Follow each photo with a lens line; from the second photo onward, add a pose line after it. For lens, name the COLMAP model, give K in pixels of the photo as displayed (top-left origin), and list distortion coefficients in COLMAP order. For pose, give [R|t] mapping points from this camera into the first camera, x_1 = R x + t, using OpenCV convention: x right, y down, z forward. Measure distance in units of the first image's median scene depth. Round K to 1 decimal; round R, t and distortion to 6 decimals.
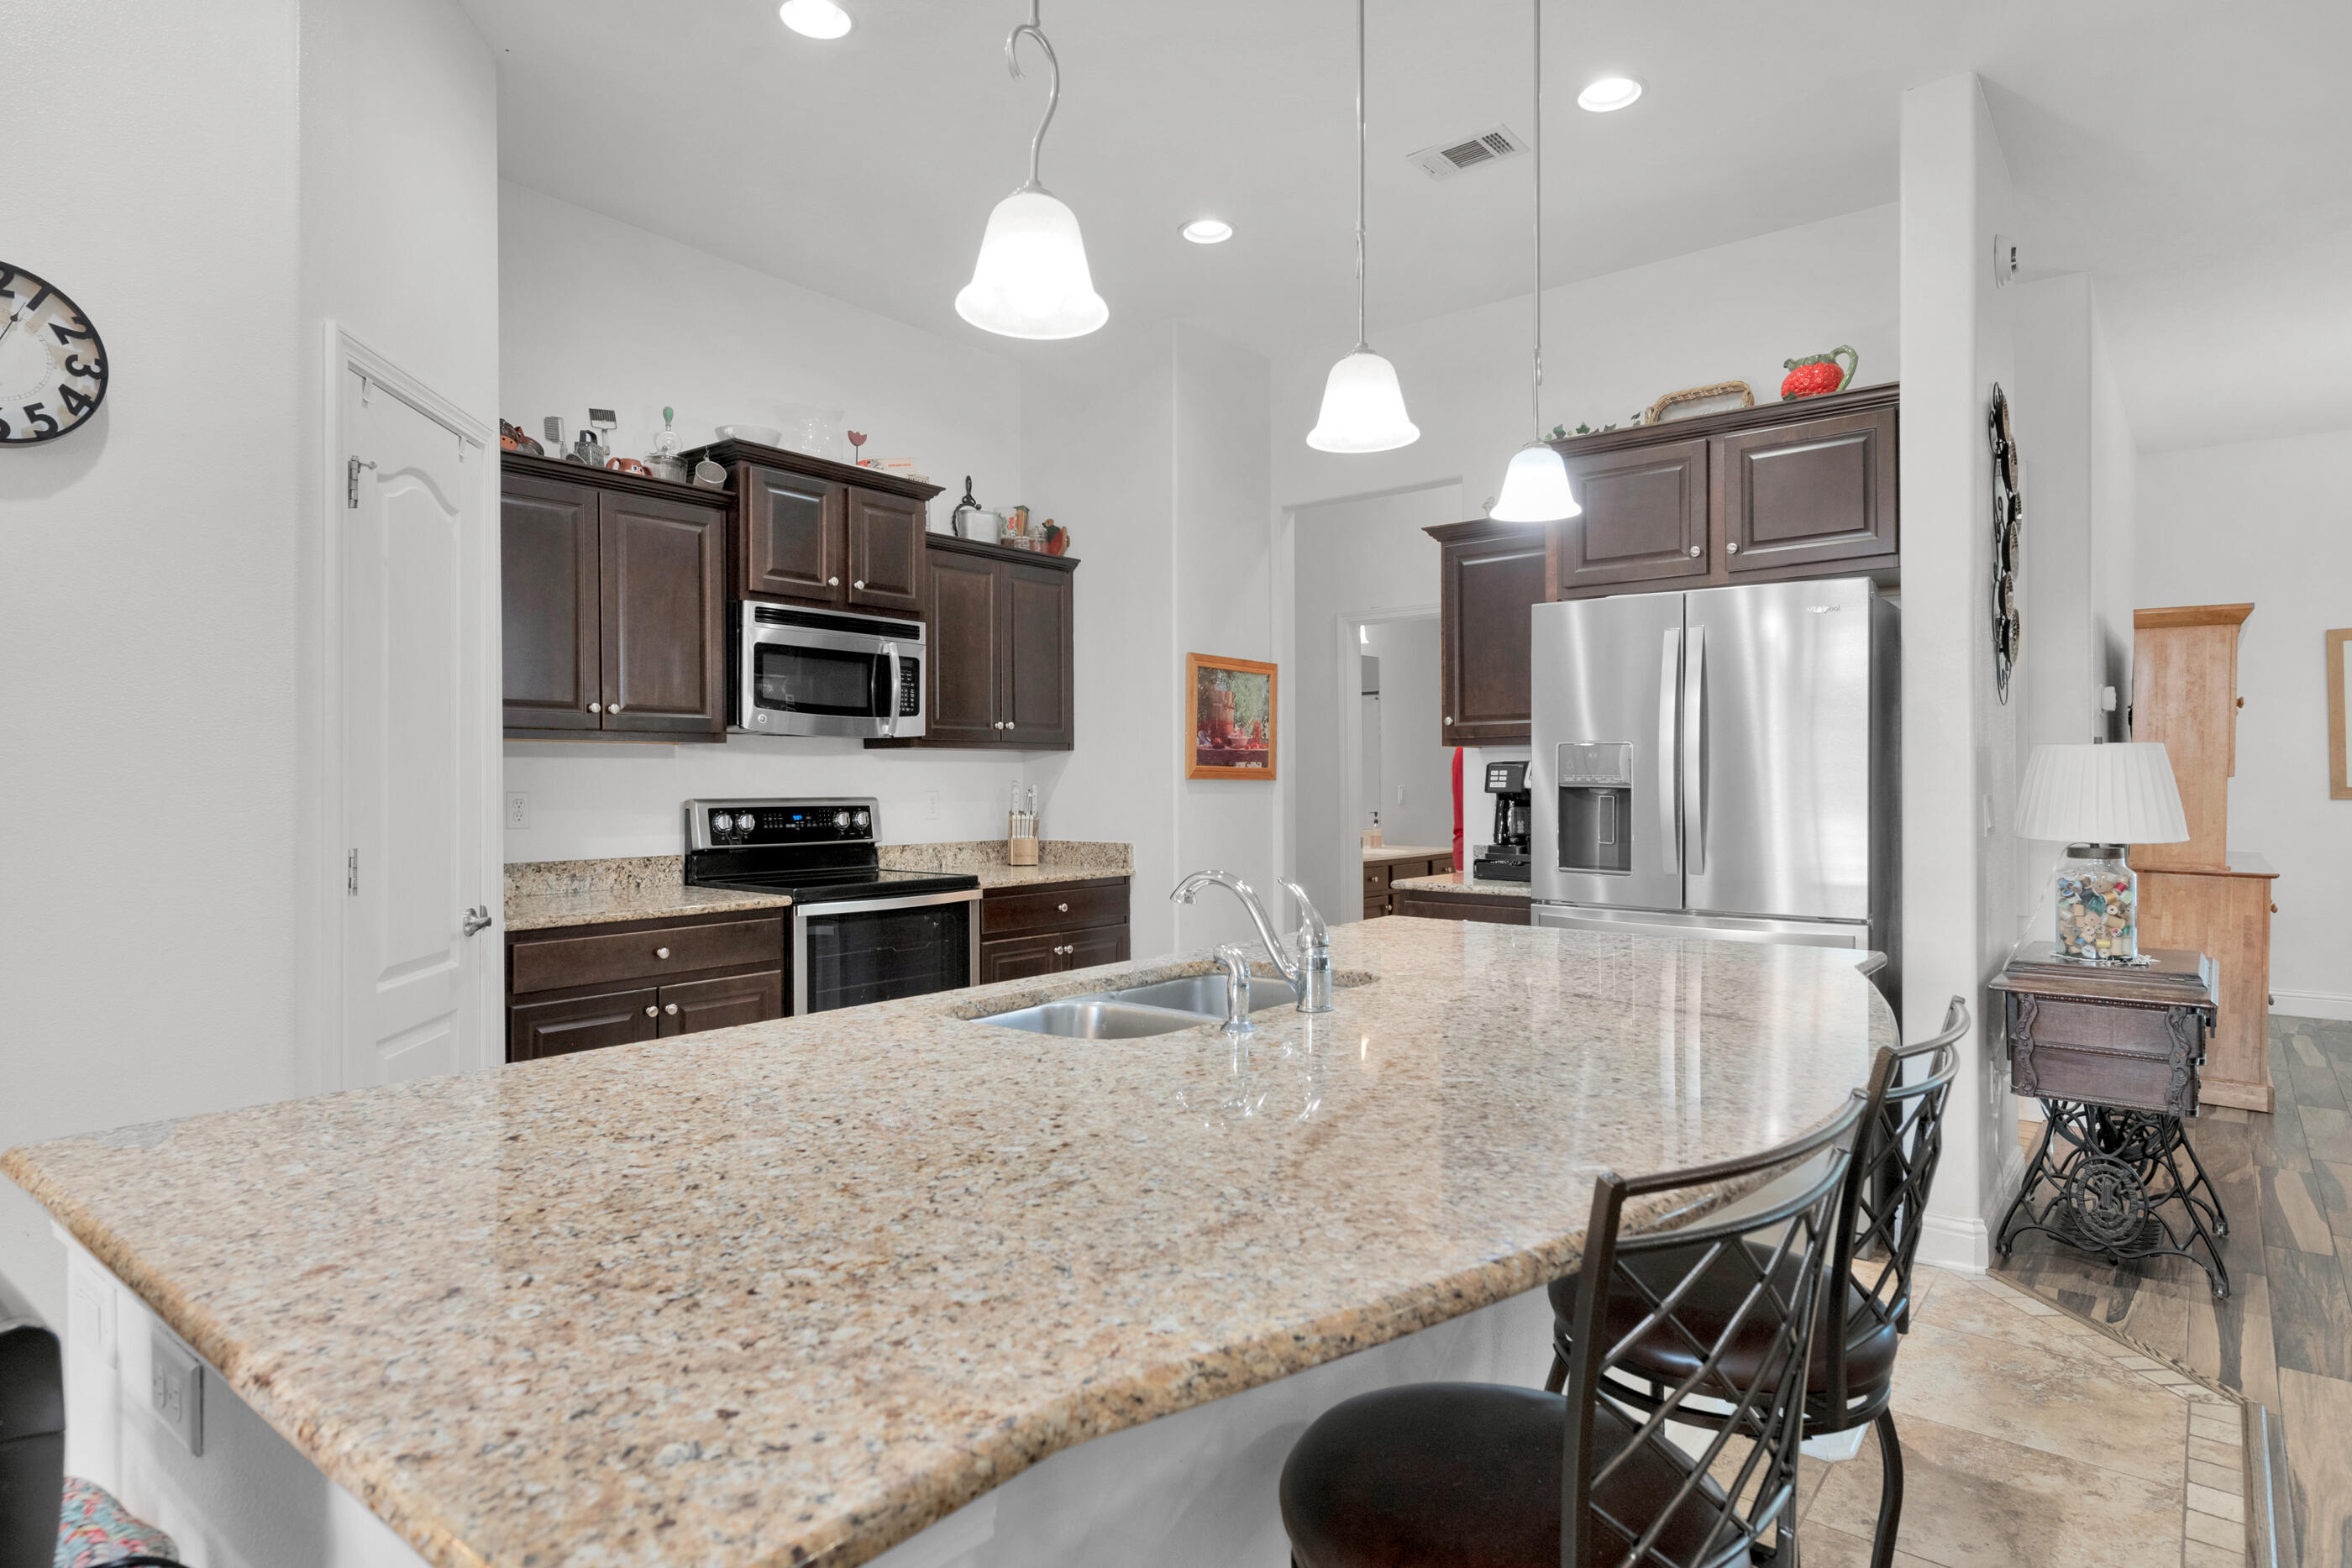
lens RADIAL K [[1290.5, 0, 1165.8], [0, 1290.5, 791.1], [0, 0, 1]] dist [0.008151, 0.001548]
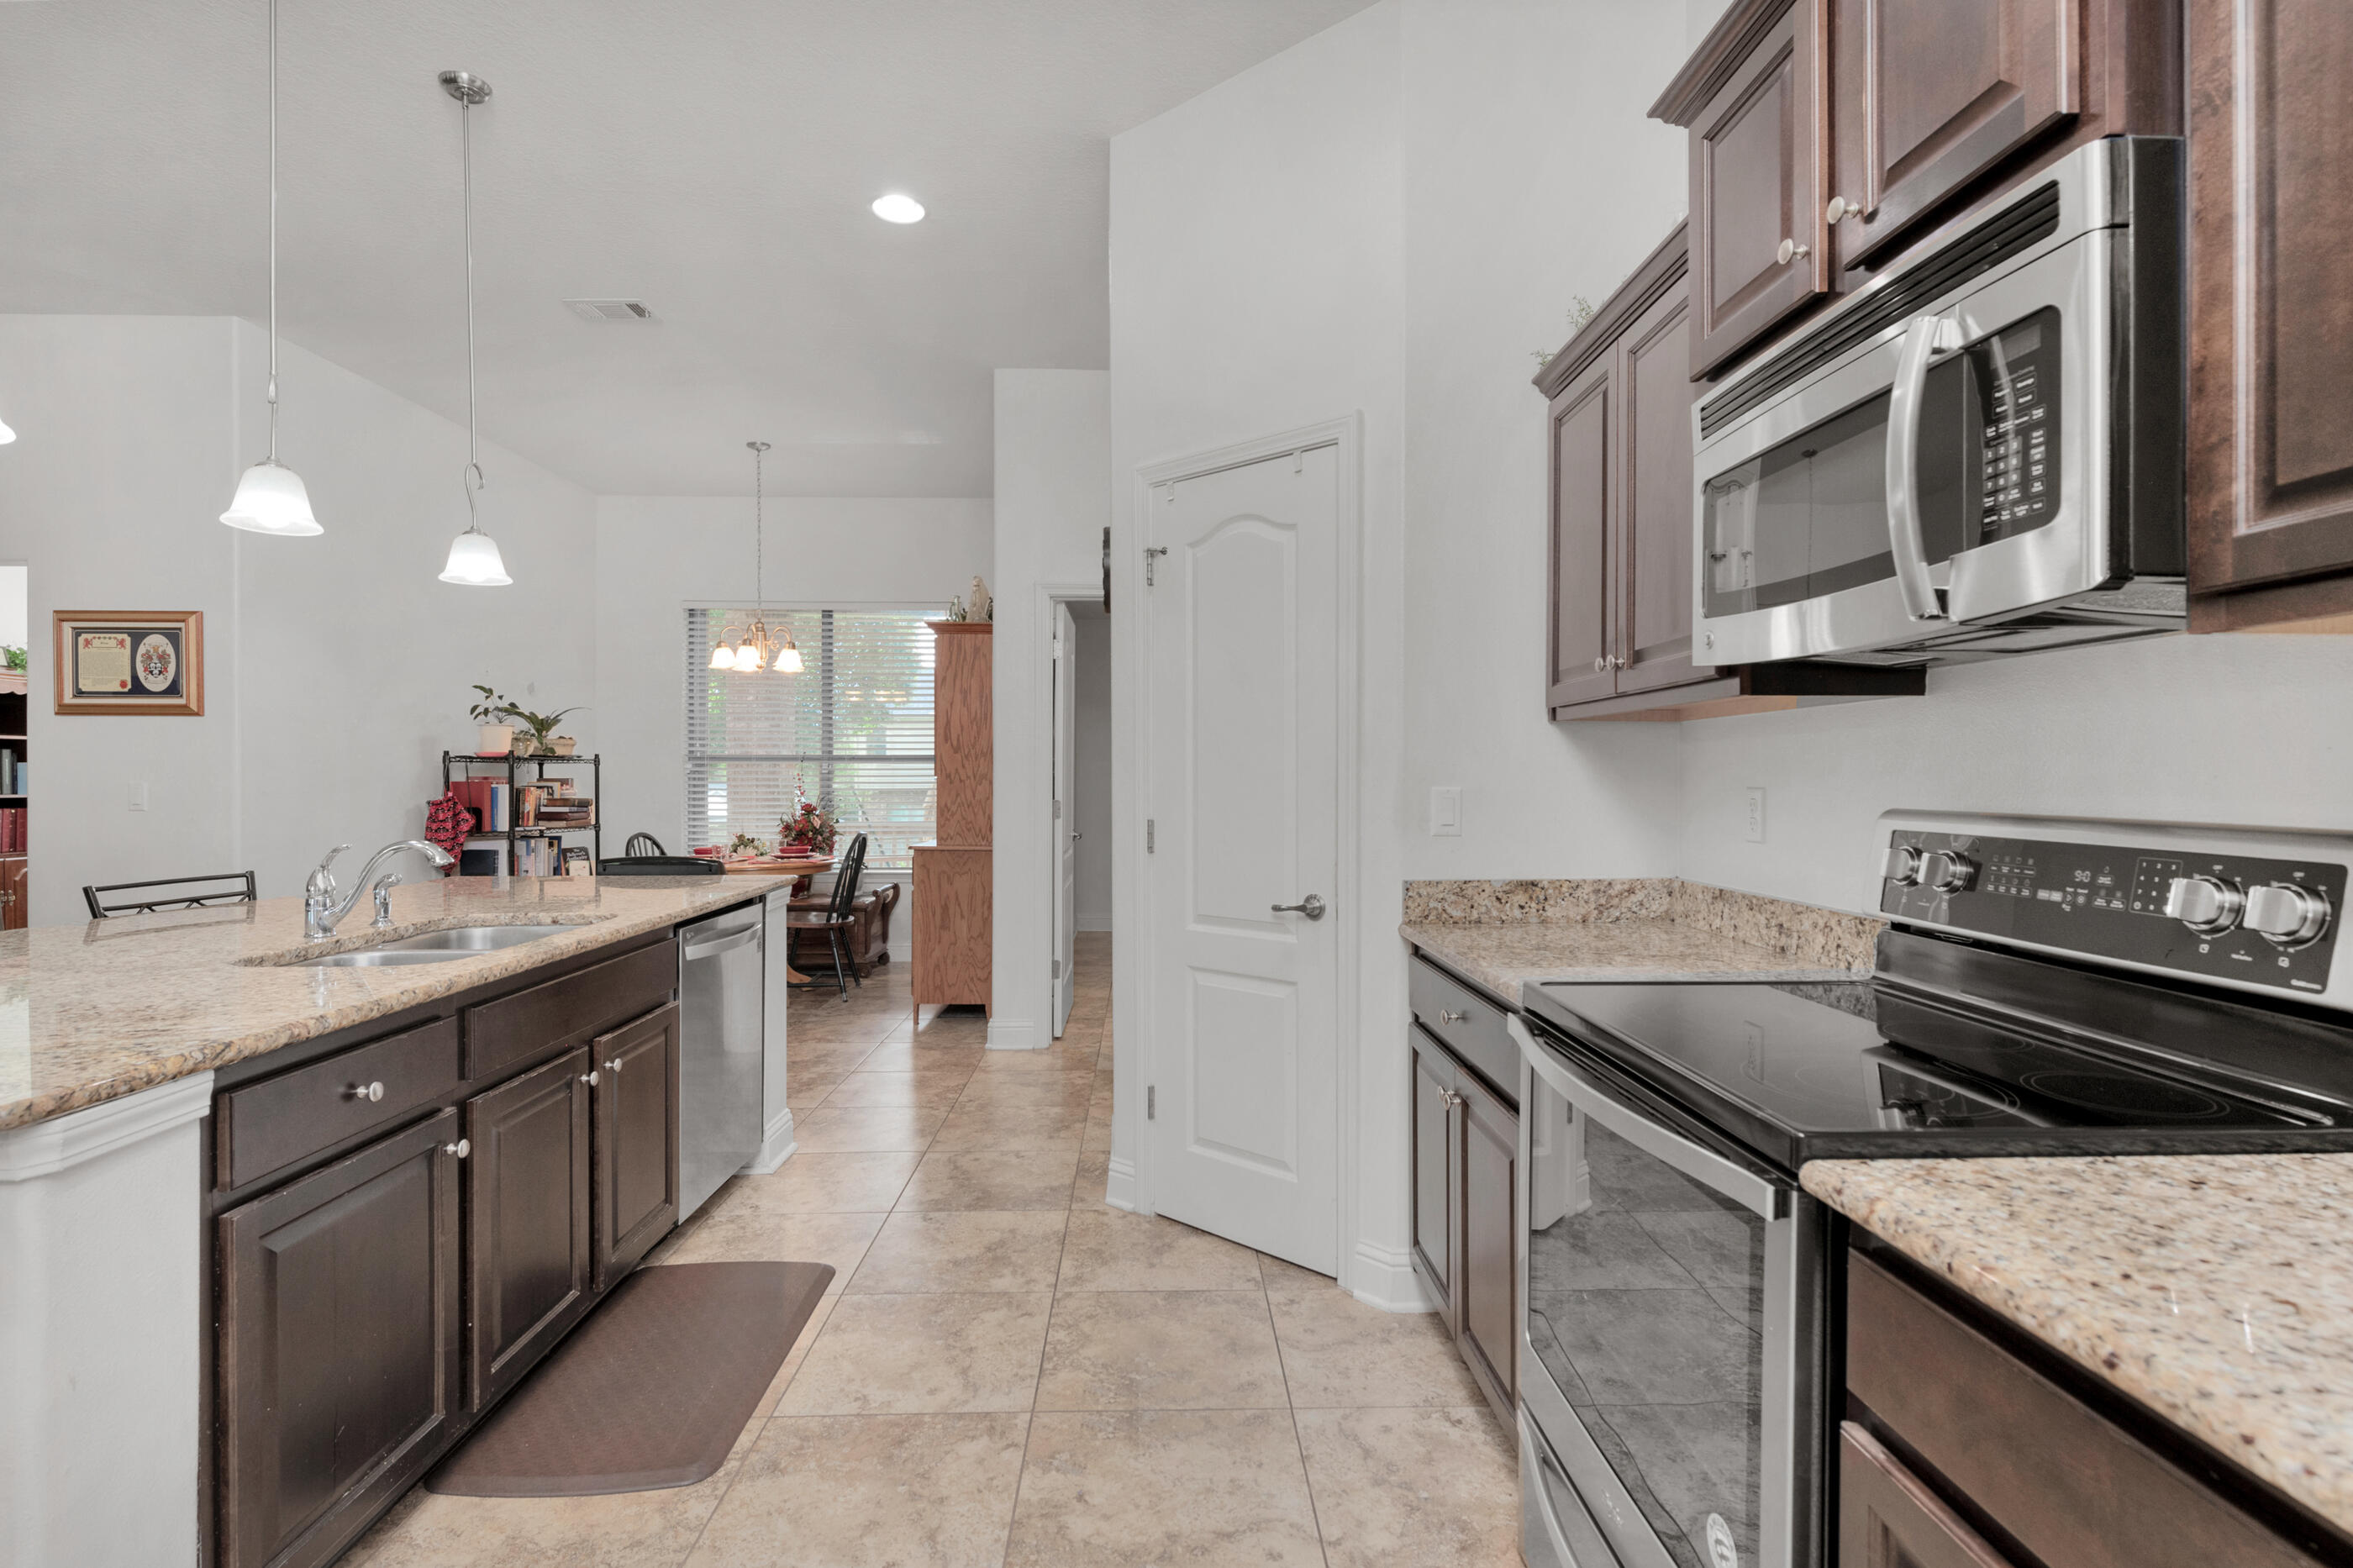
lens RADIAL K [[1115.5, 0, 1192.8], [0, 1115.5, 791.6], [0, 0, 1]] dist [-0.007075, -0.000825]
pose [[-0.754308, 0.011926, -0.656412, 0.095661], [-0.003814, 0.999739, 0.022546, -0.008474], [0.656510, 0.019510, -0.754065, 1.139830]]
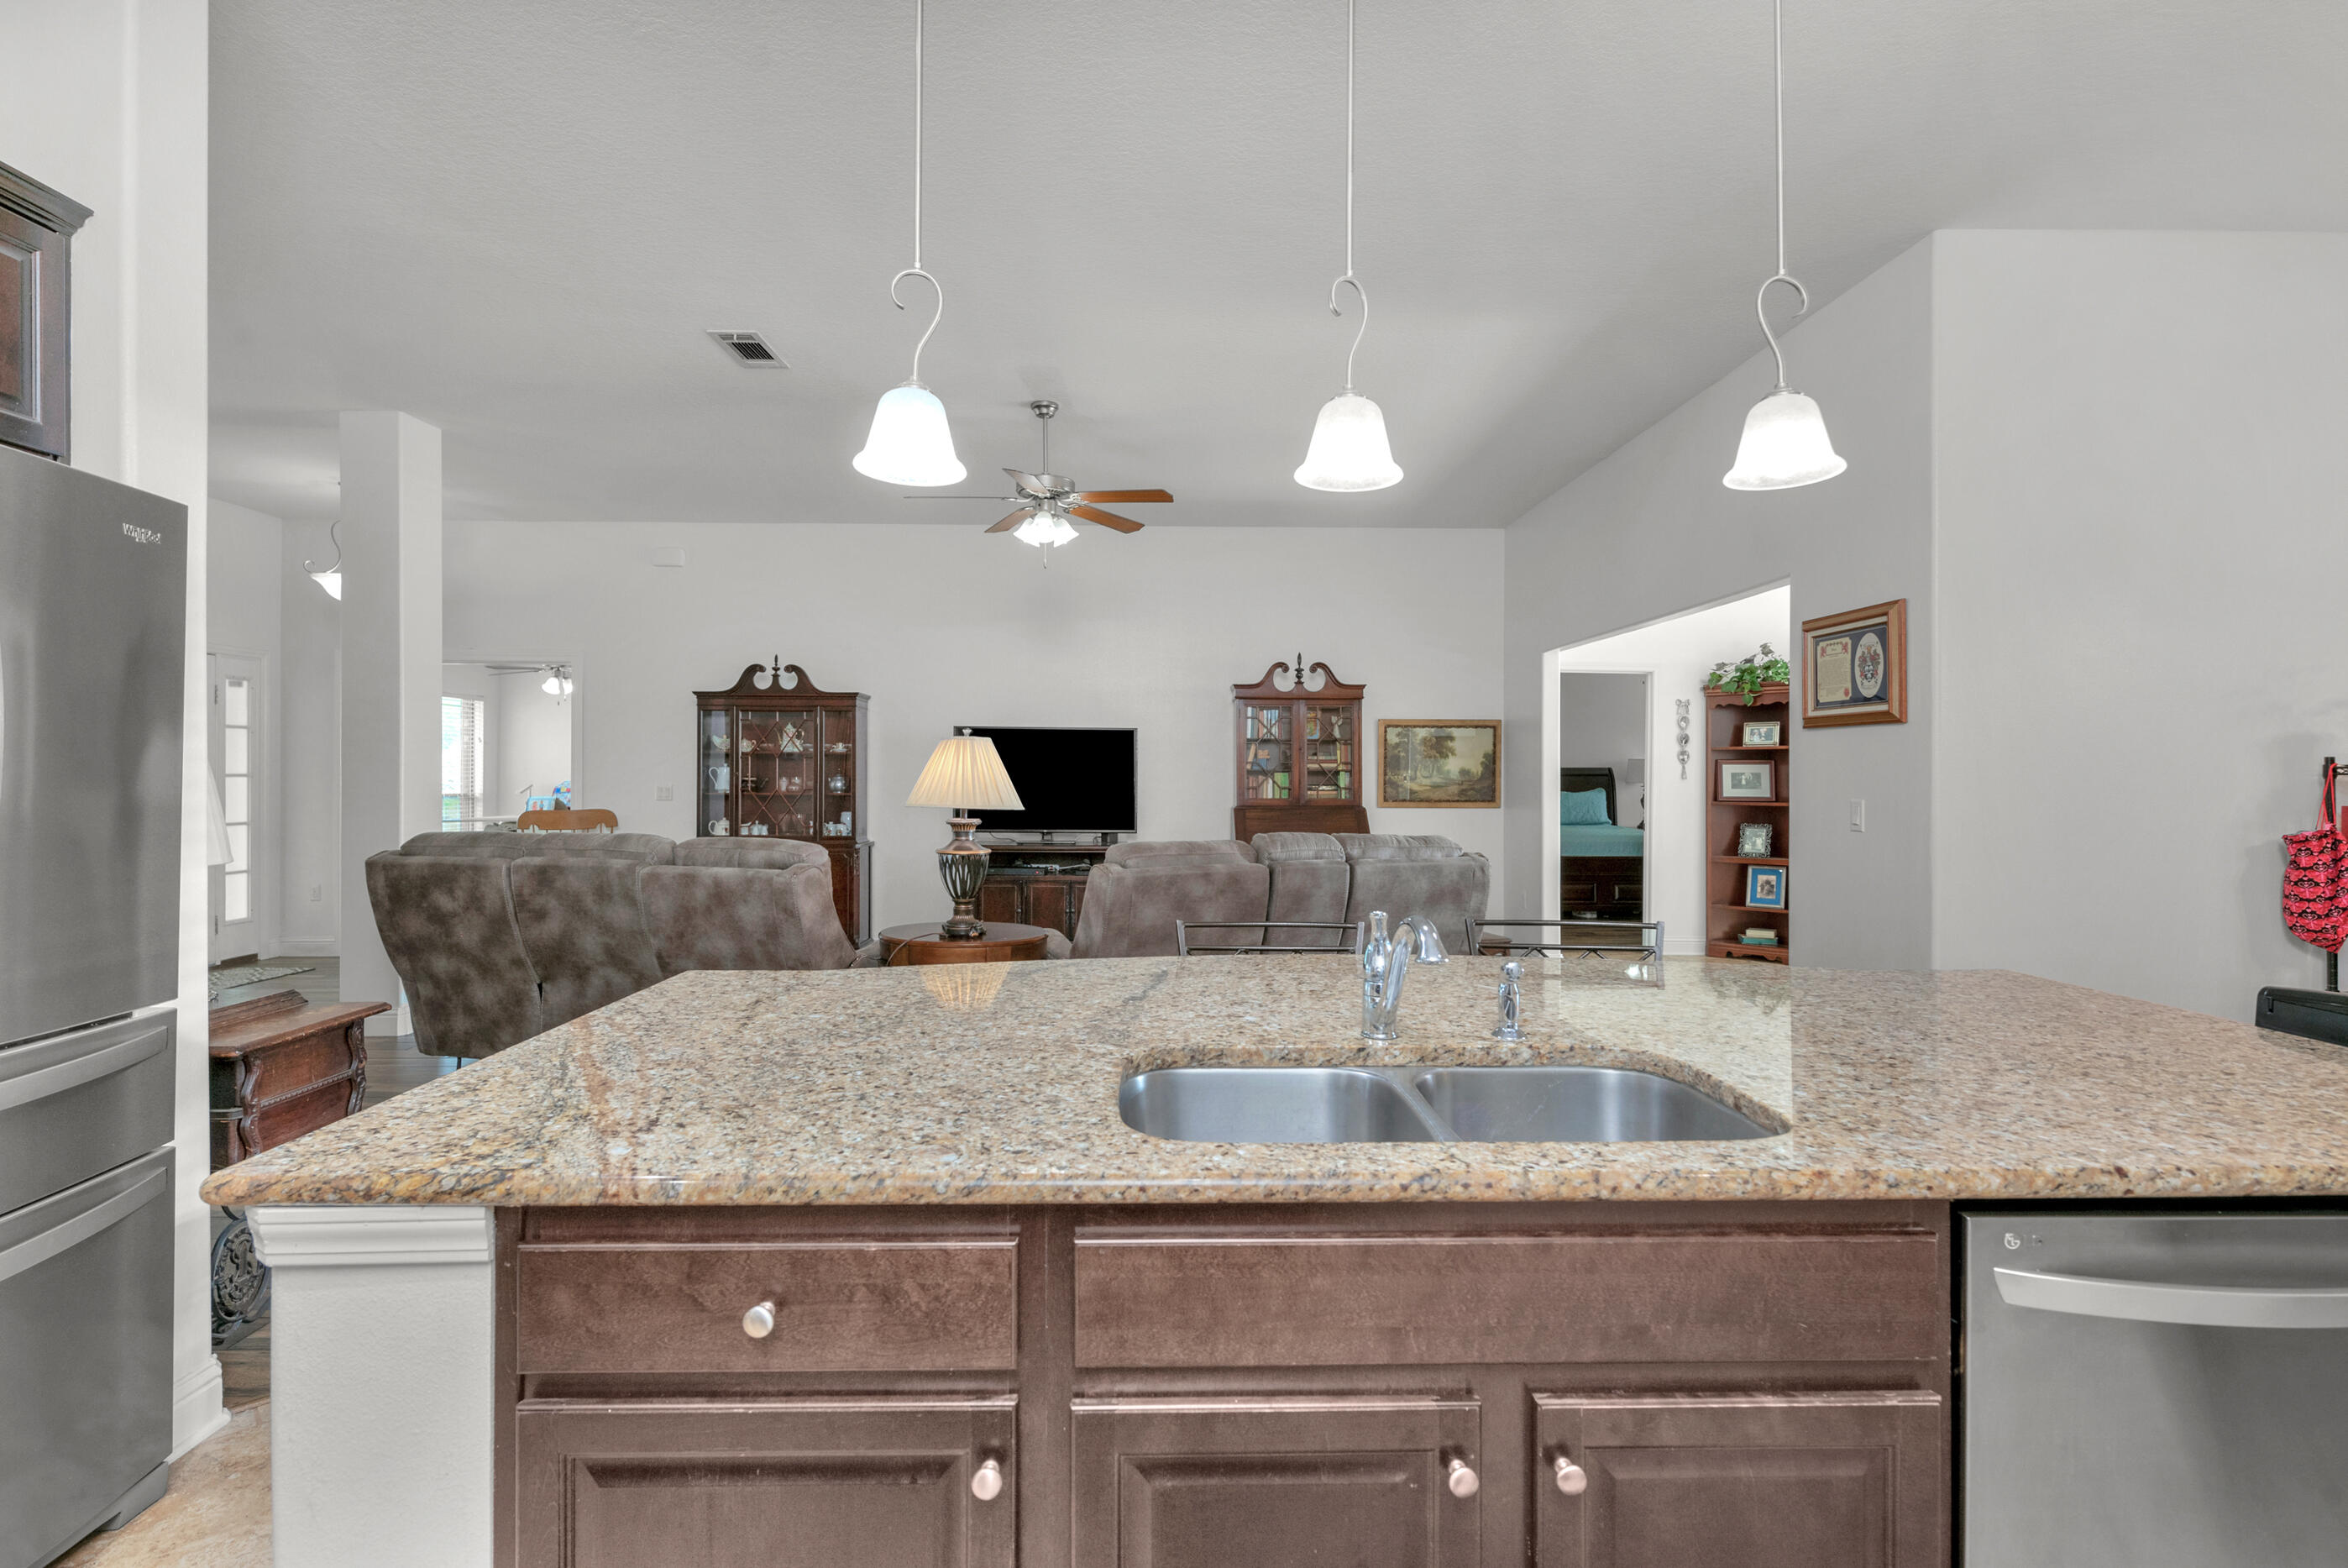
lens RADIAL K [[1113.3, 0, 1178.8], [0, 1113.3, 767.3], [0, 0, 1]] dist [-0.007075, -0.000825]
pose [[-0.637389, 0.003987, 0.770532, -0.218543], [0.003289, 0.999992, -0.002454, -0.017877], [-0.770535, 0.000970, -0.637396, 0.714792]]
